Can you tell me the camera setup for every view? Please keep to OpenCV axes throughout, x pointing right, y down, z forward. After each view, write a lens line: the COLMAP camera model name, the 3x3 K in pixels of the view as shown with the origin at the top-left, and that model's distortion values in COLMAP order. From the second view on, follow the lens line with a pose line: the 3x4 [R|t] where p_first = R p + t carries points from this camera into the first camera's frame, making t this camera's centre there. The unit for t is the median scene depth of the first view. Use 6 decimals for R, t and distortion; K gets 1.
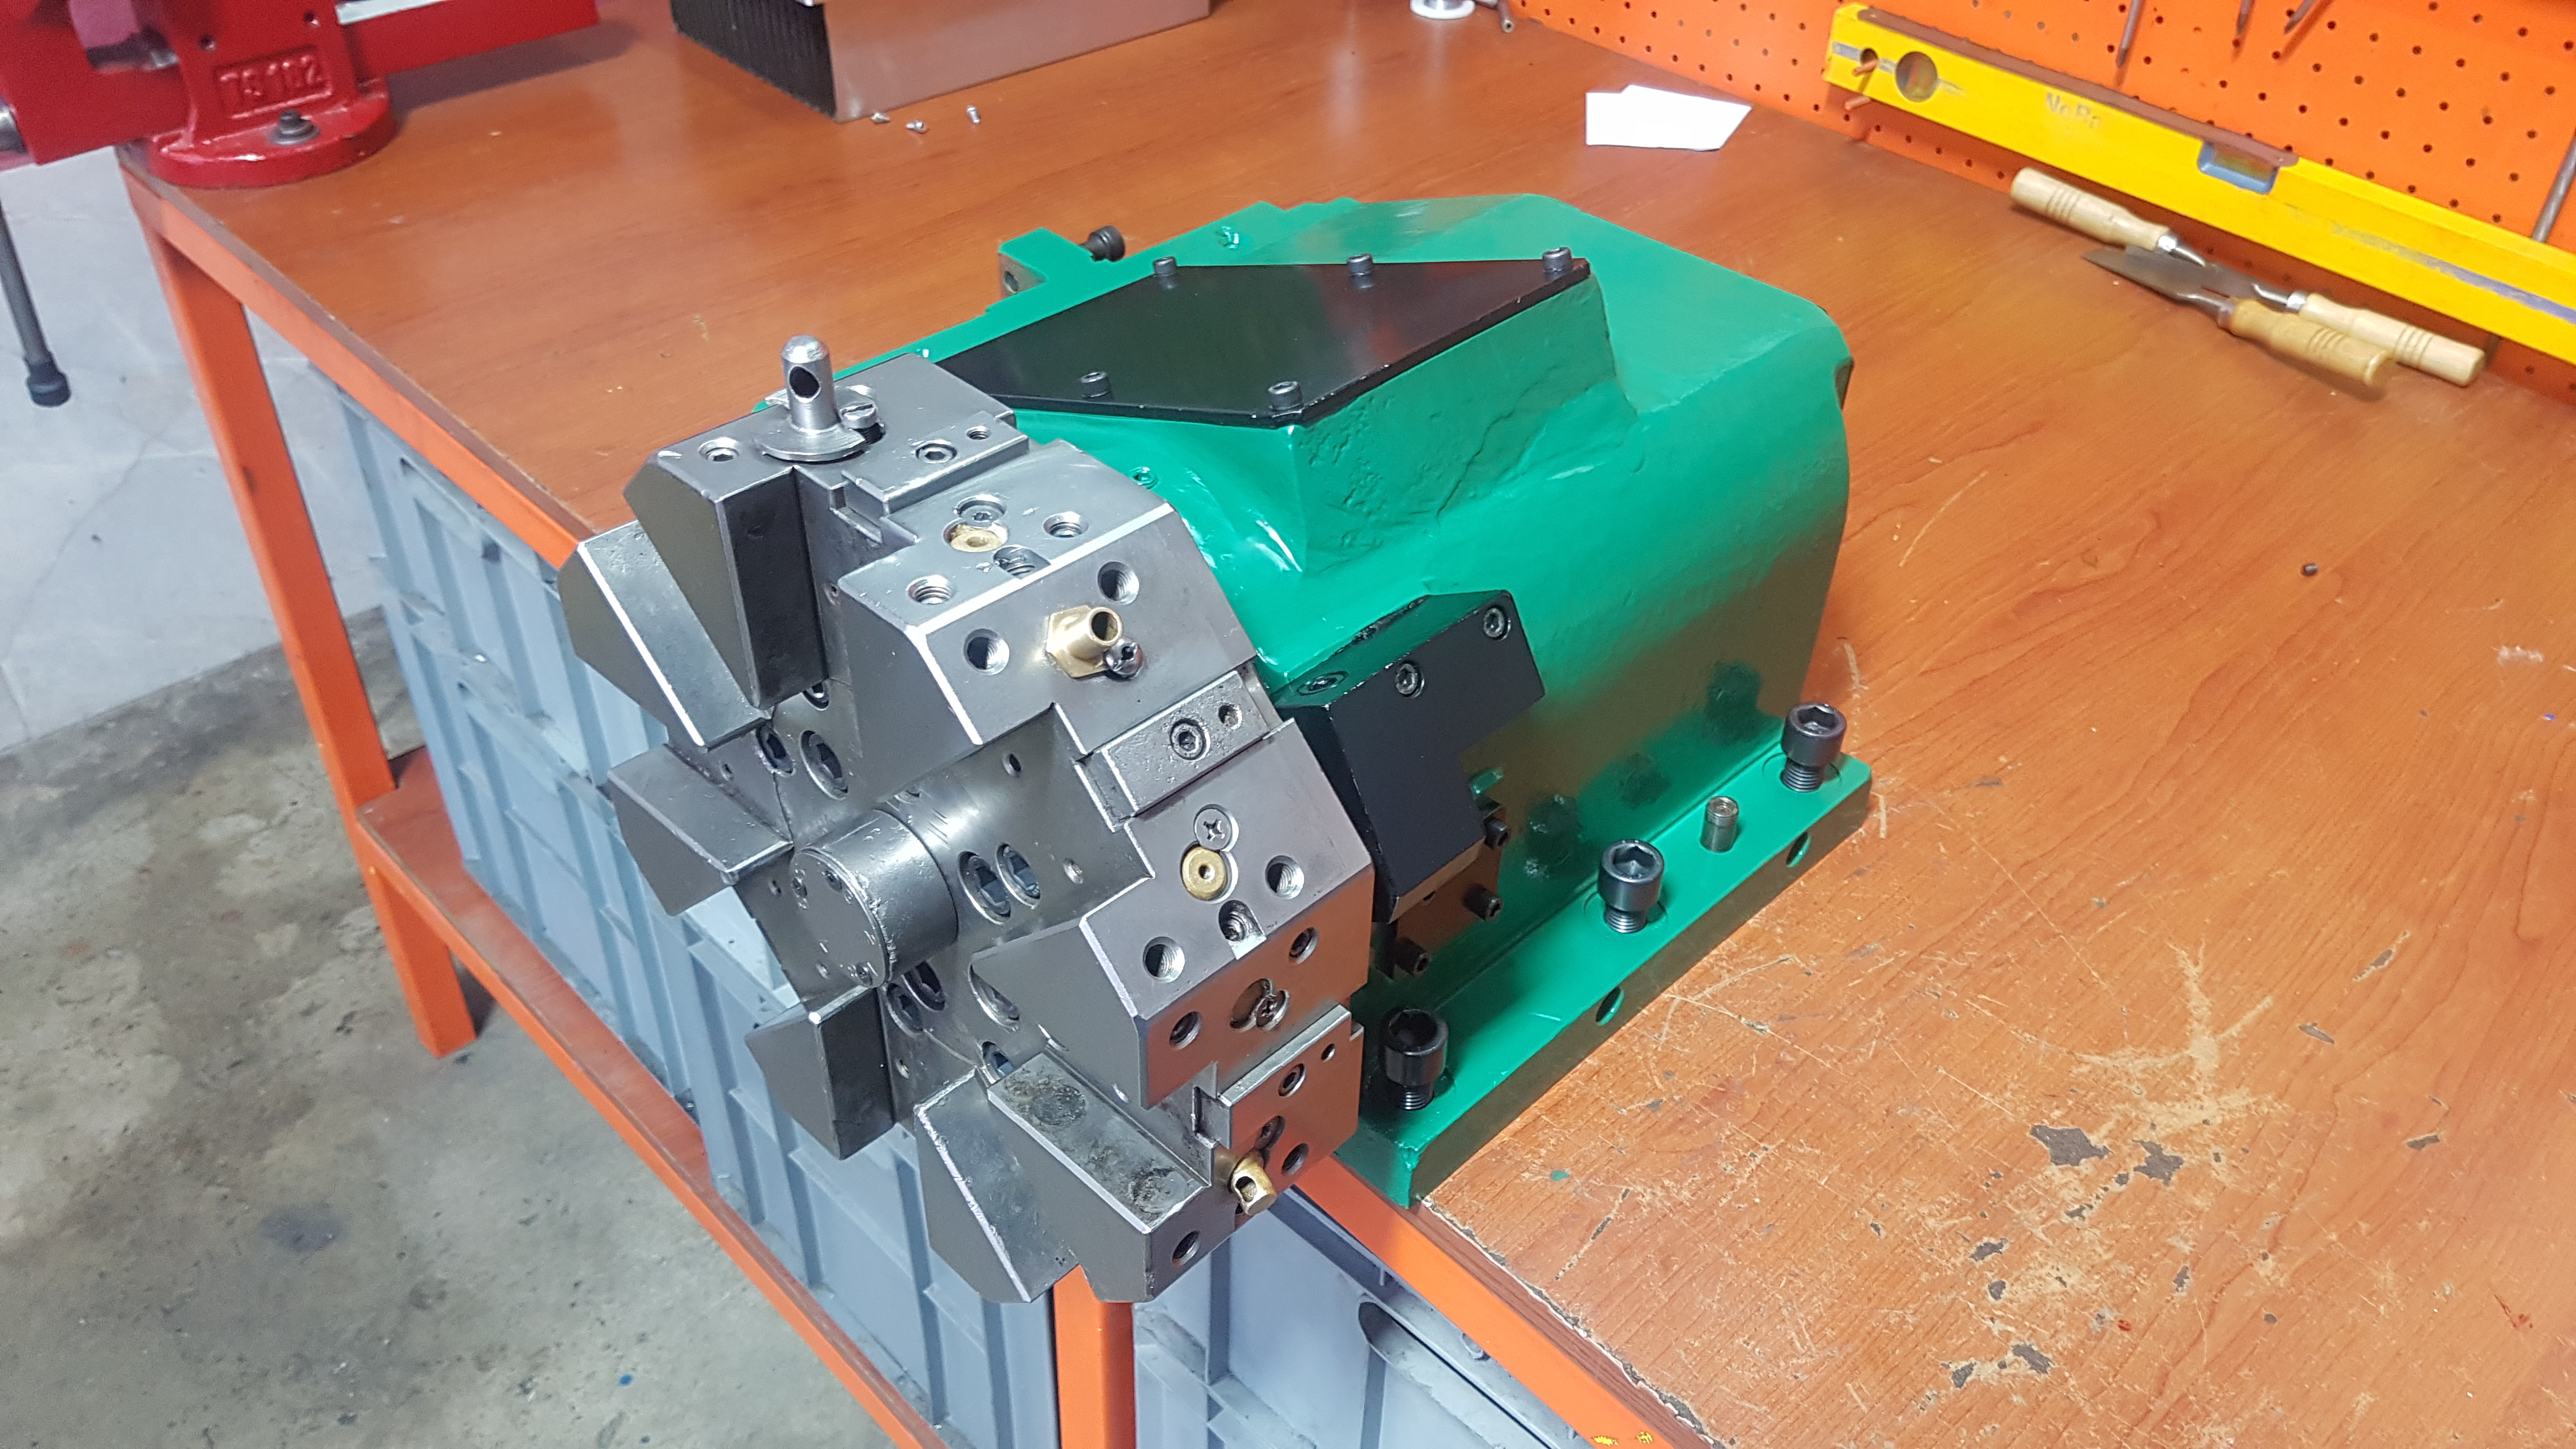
lens RADIAL K [[1971.9, 0, 1288.0], [0, 1971.9, 724.5], [0, 0, 1]] dist [-0.009222, -0.007181]
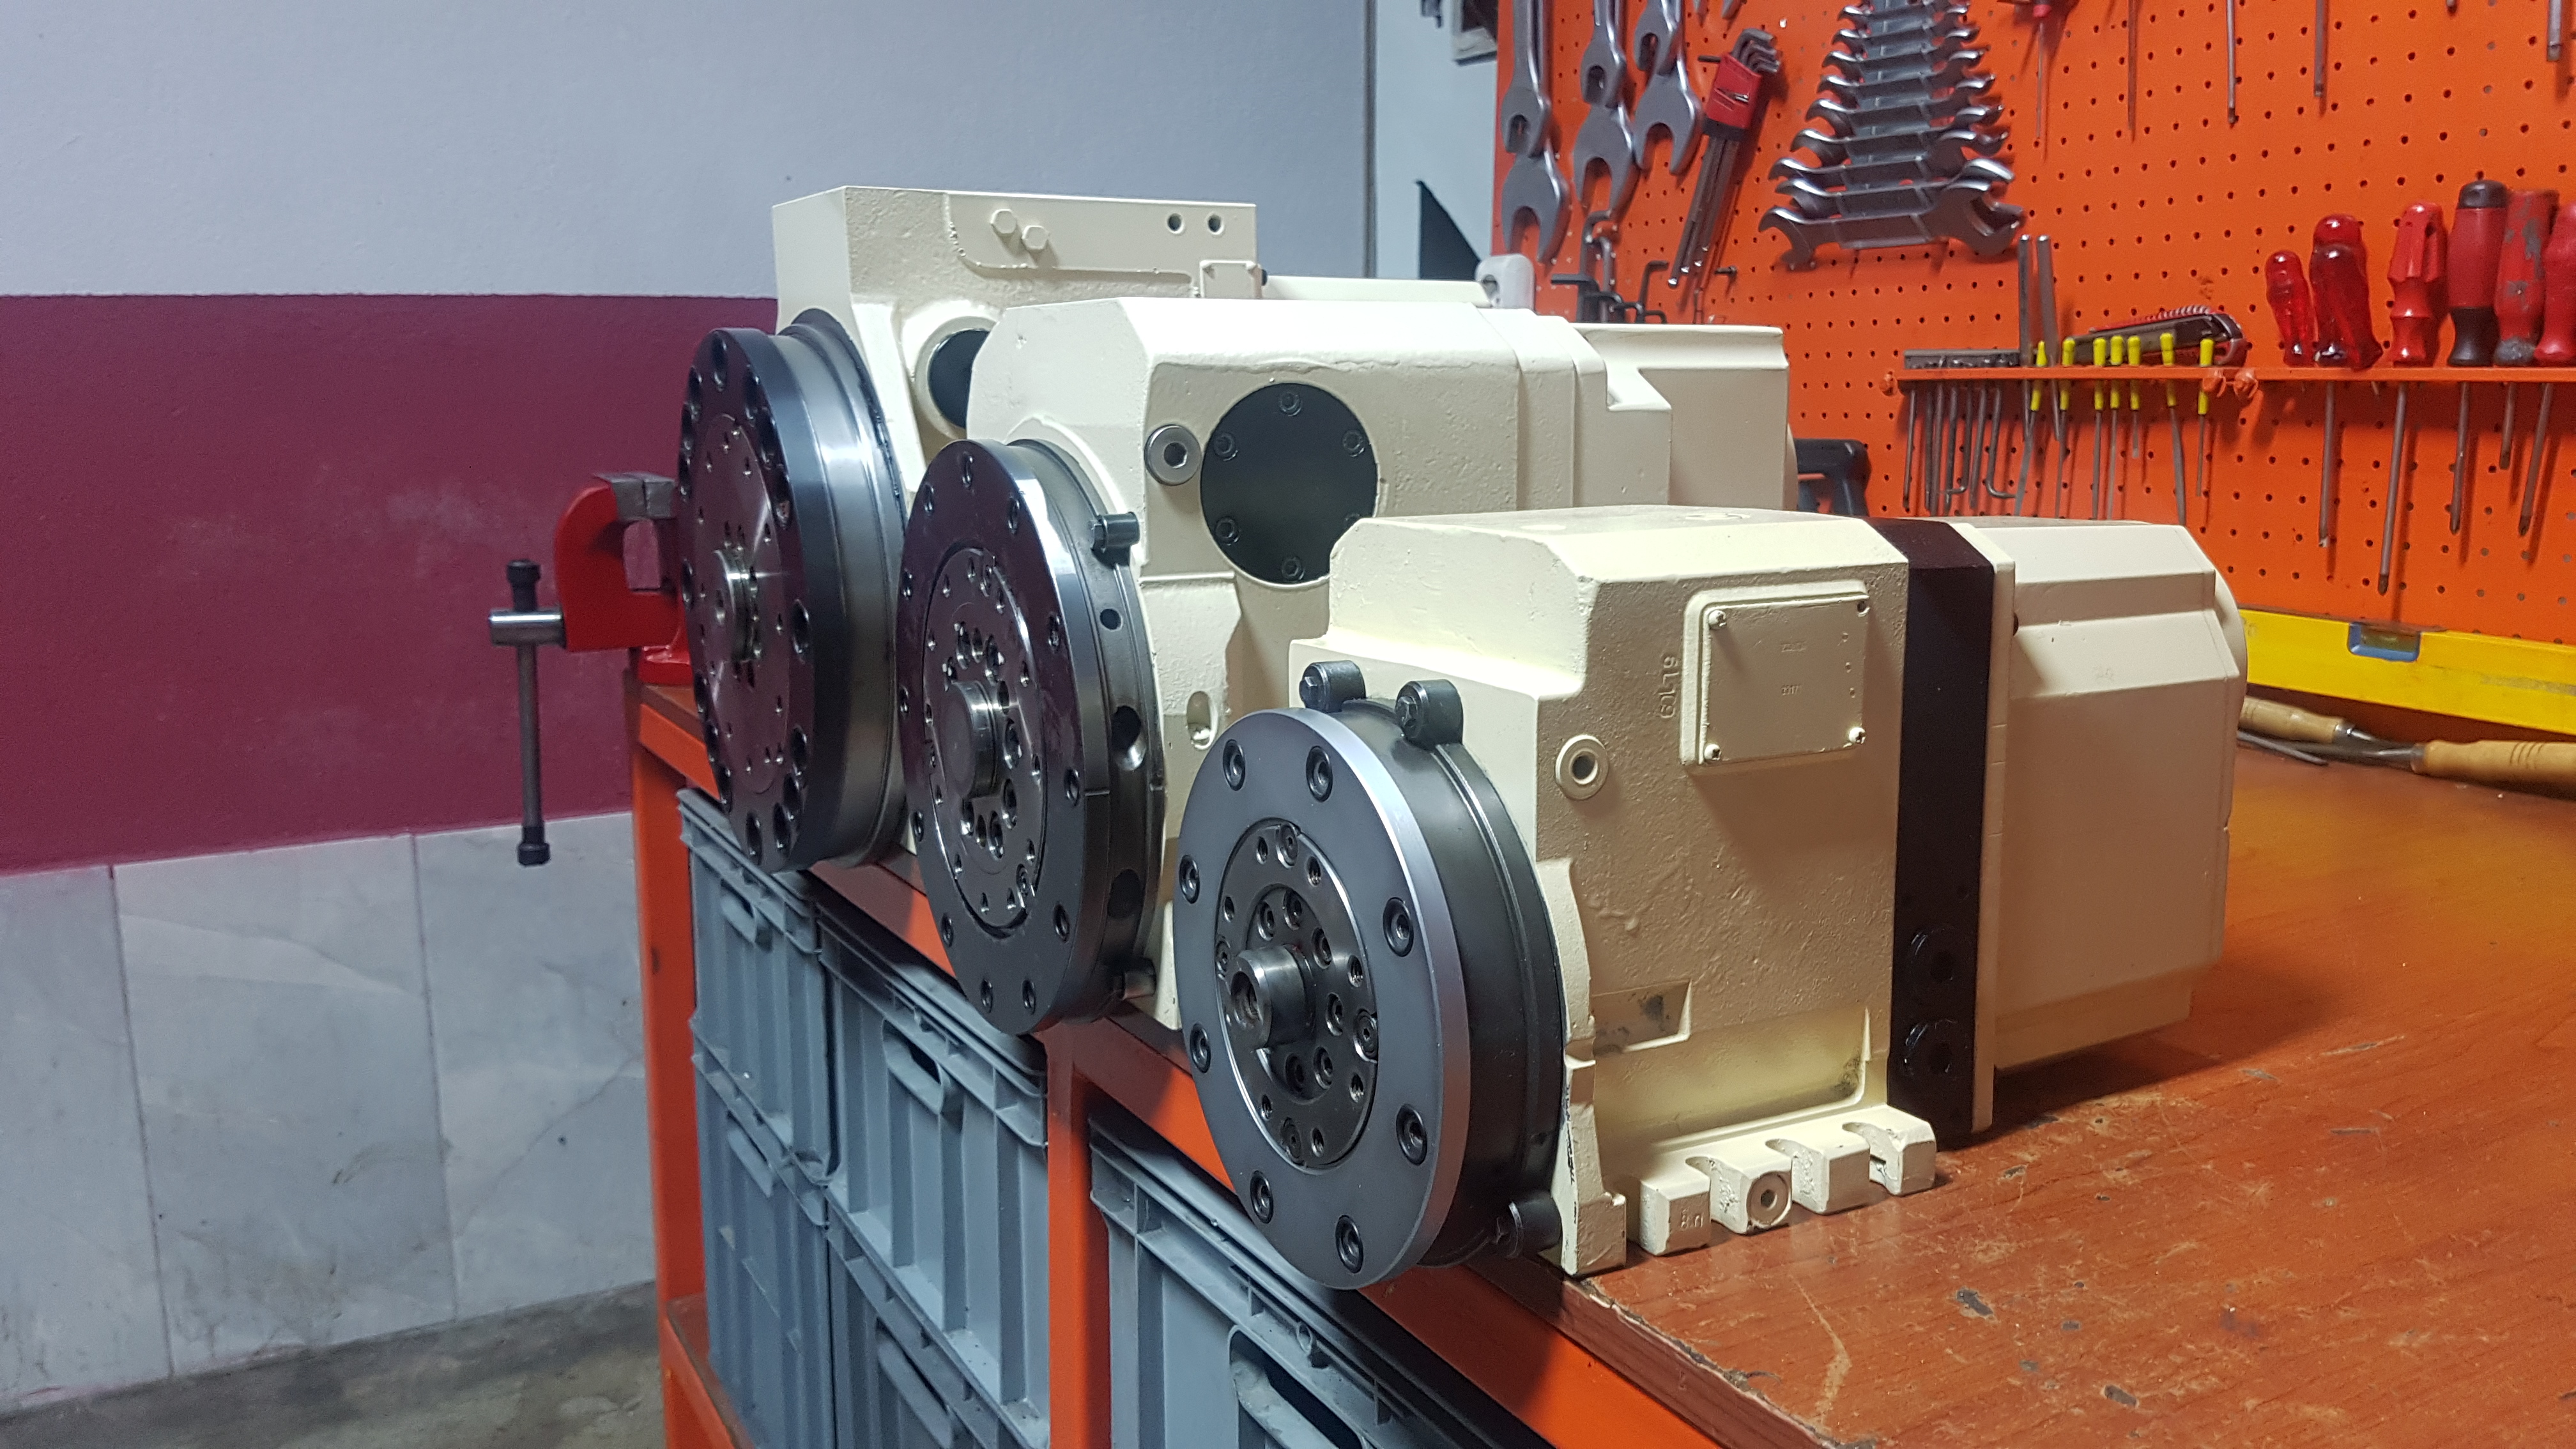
lens RADIAL K [[2028.8, 0, 1335.4], [0, 2028.8, 725.2], [0, 0, 1]] dist [-0.001260, -0.001166]
pose [[0.964416, 0.000526, -0.264389, 0.141328], [-0.135569, 0.859511, -0.492809, 0.223890], [0.226987, 0.511116, 0.828998, -0.001641]]
